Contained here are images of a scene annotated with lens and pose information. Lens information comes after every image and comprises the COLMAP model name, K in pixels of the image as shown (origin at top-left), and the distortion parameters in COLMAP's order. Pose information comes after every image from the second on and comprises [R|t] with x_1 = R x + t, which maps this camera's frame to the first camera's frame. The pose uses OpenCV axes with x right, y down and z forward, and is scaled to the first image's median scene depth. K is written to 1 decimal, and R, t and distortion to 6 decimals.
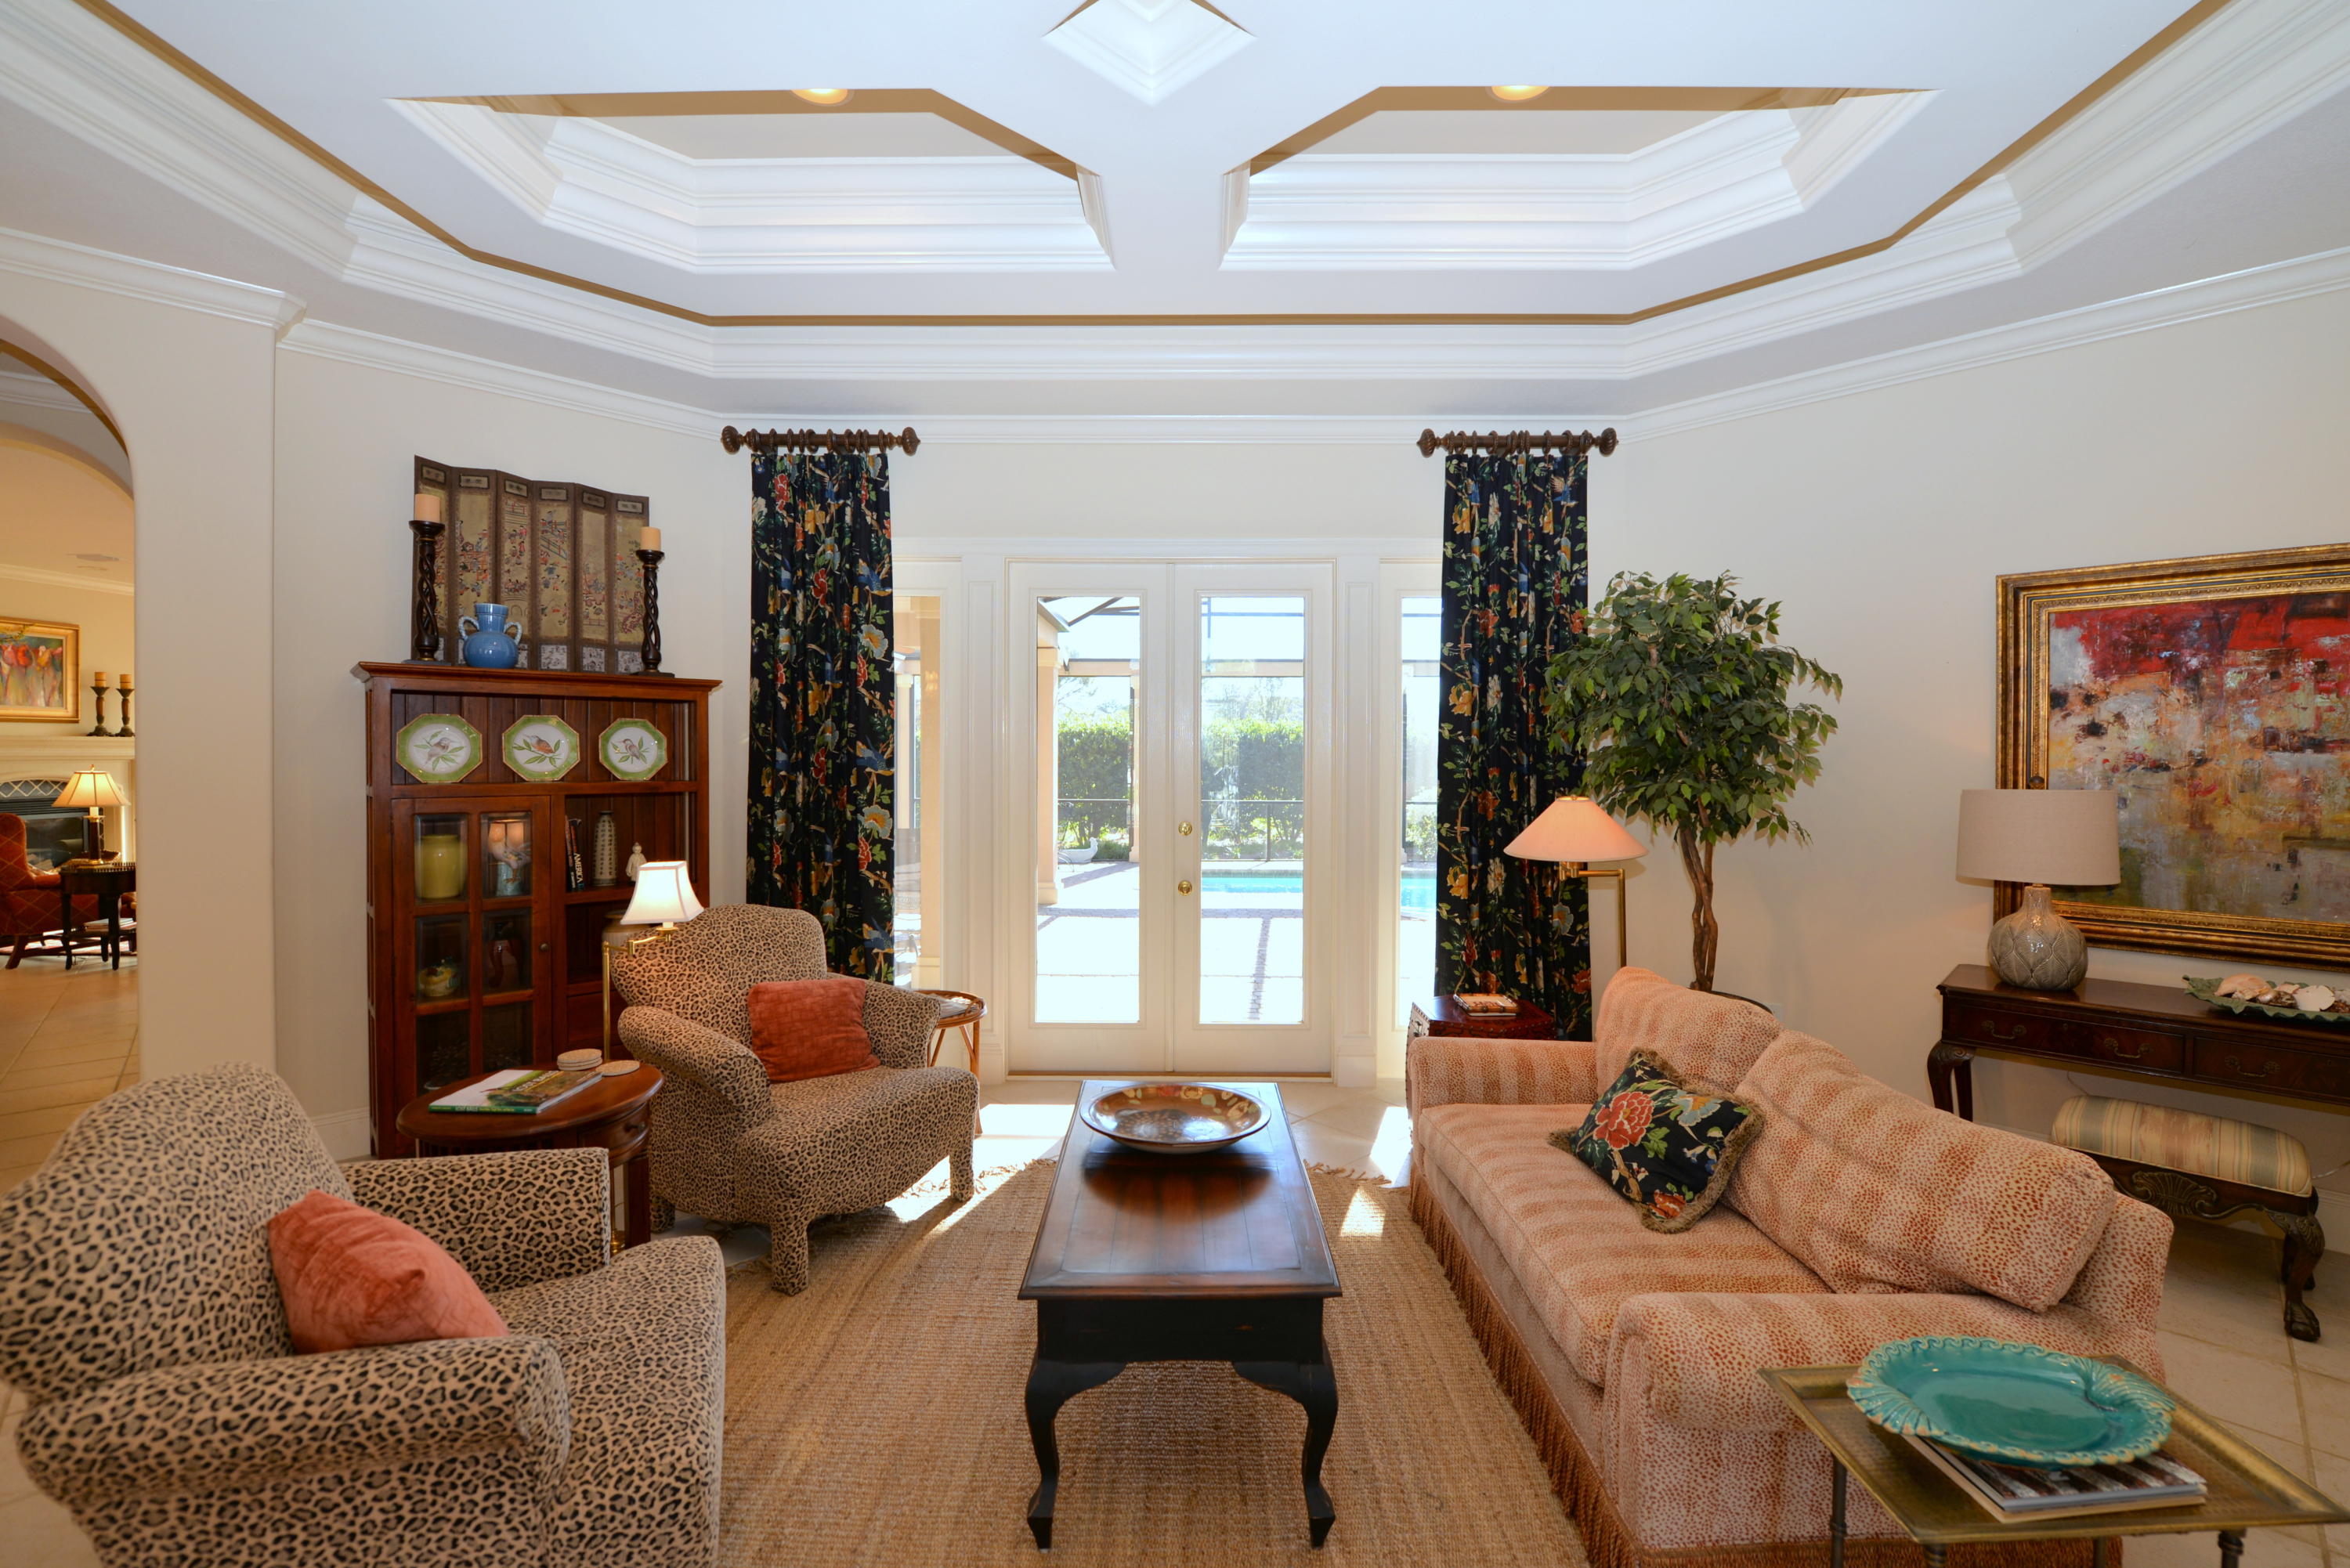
lens RADIAL K [[954.4, 0, 1176.8], [0, 954.4, 772.3], [0, 0, 1]] dist [-0.001488, 0.000163]
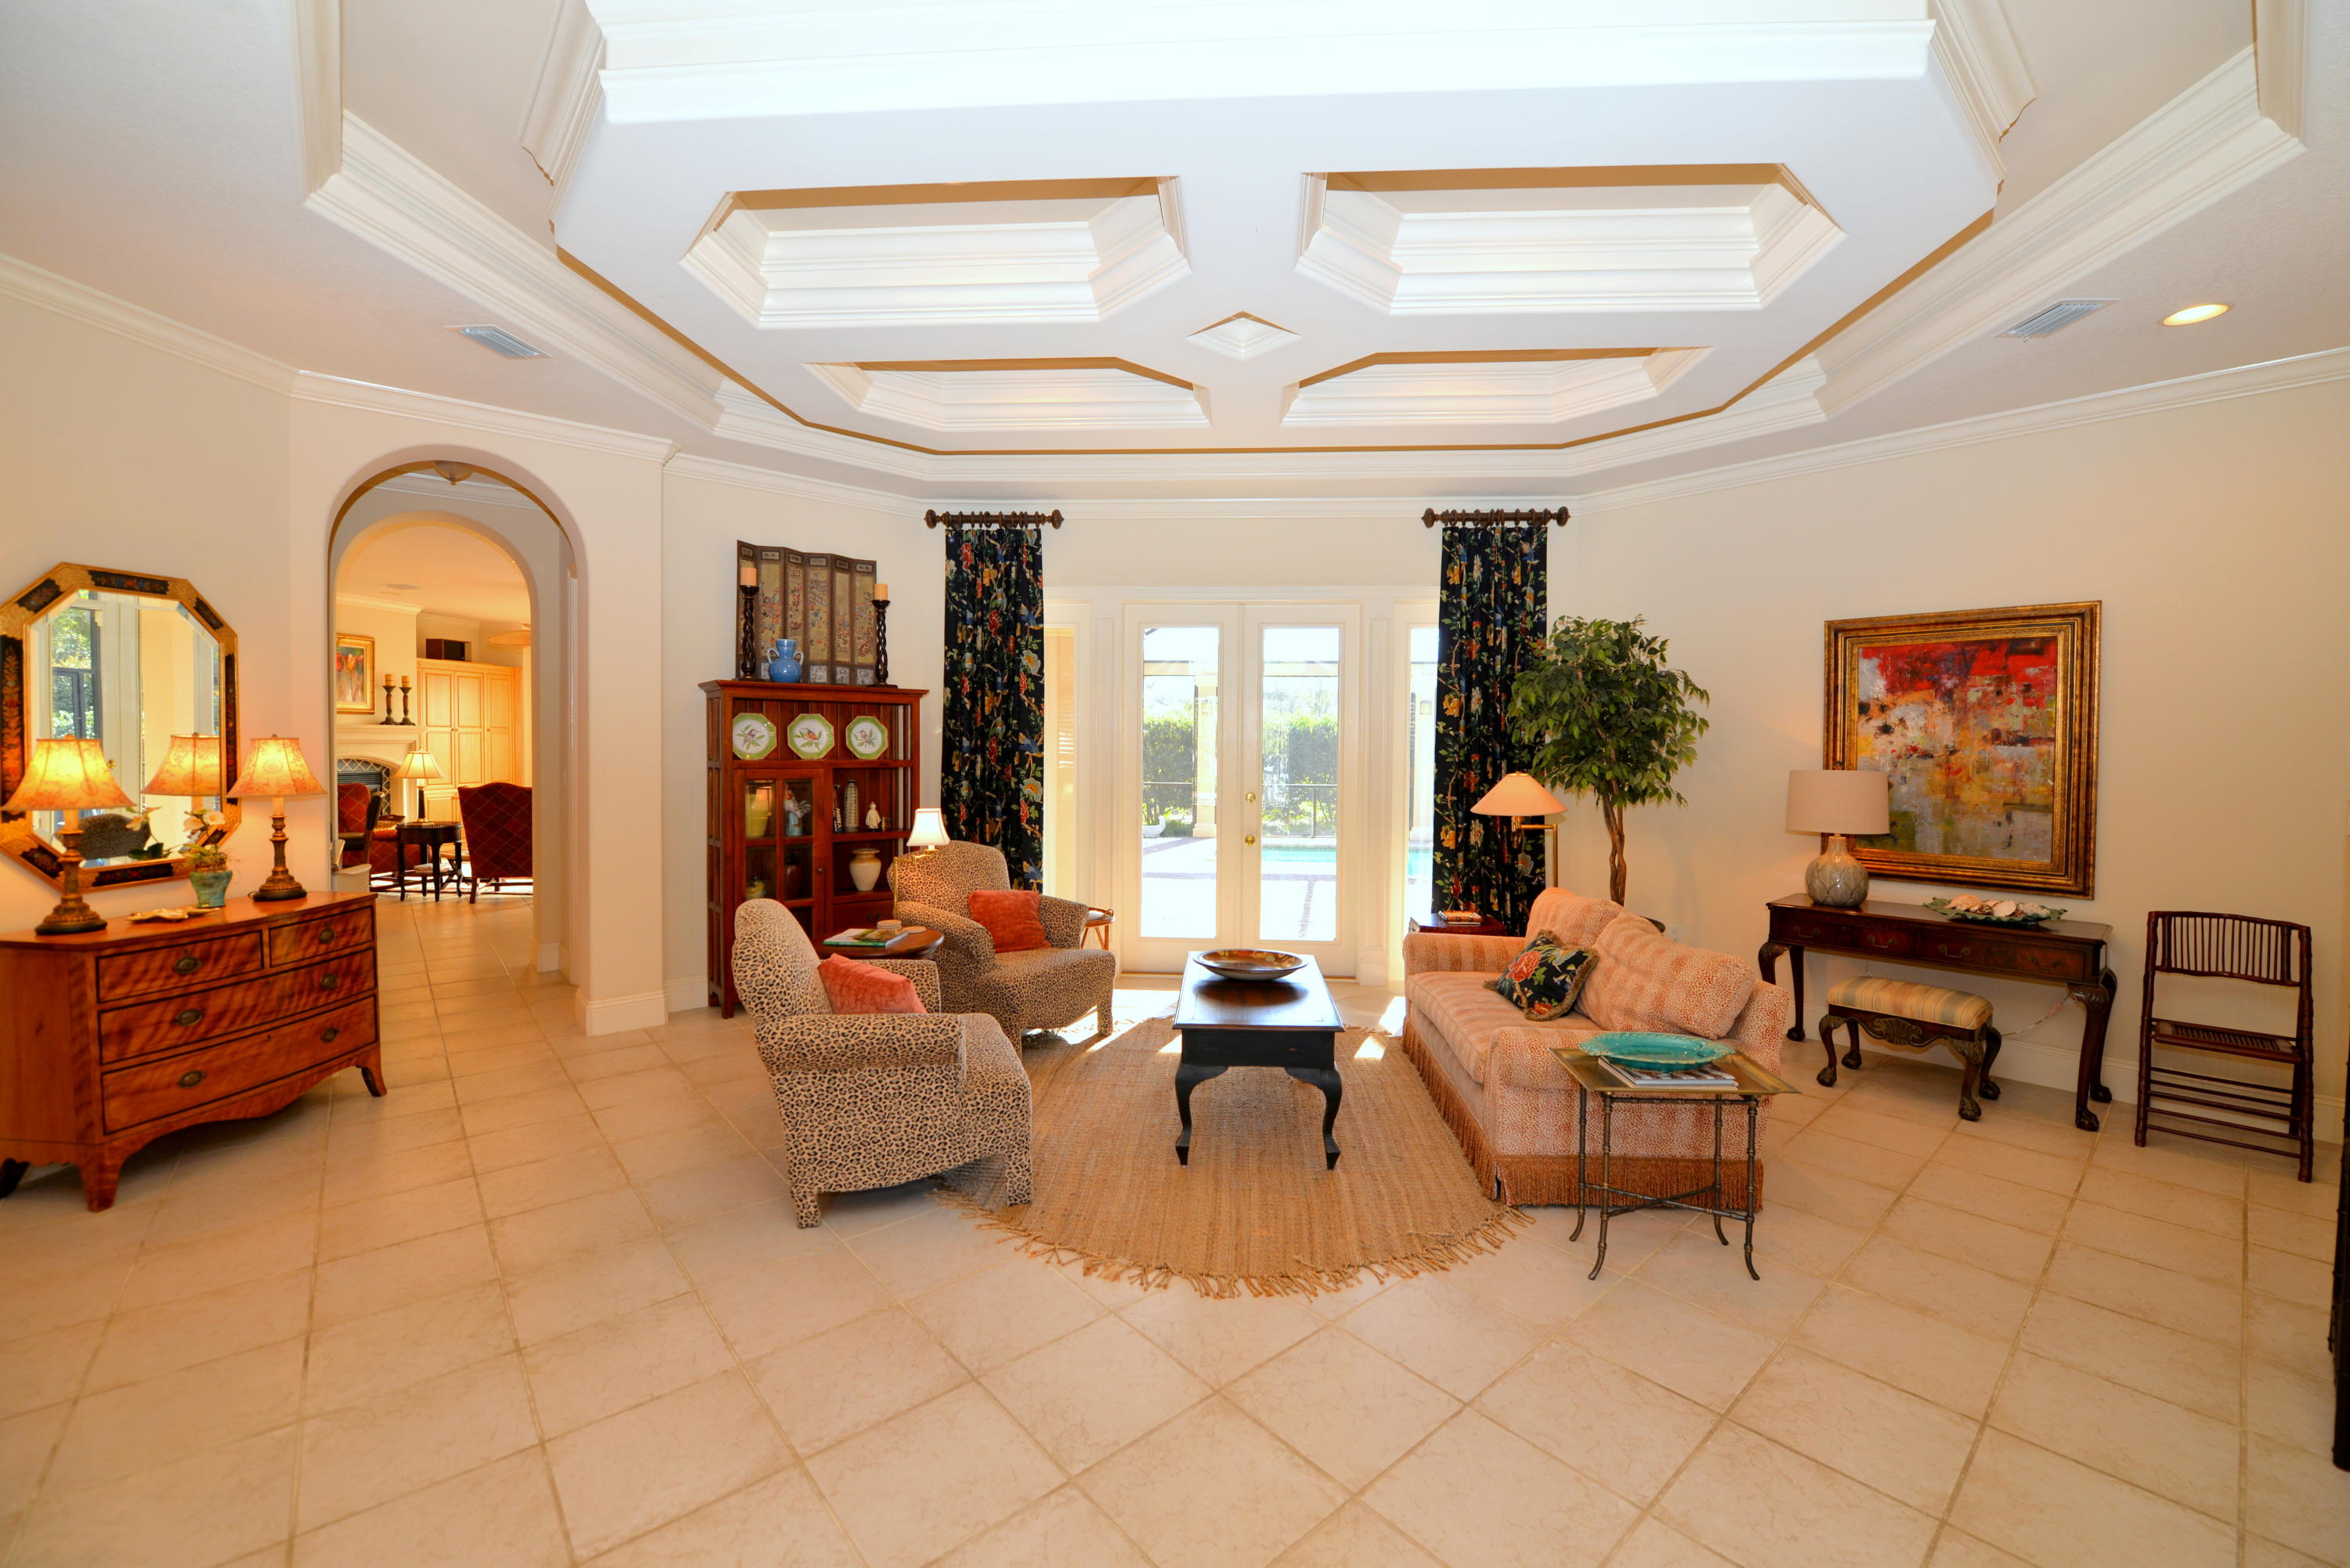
lens RADIAL K [[954.4, 0, 1182.6], [0, 954.4, 772.0], [0, 0, 1]] dist [-0.001488, 0.000163]
pose [[0.998969, 0.006869, -0.044868, -0.034057], [-0.006409, 0.999926, 0.010378, 0.011246], [0.044936, -0.010080, 0.998939, -0.472652]]
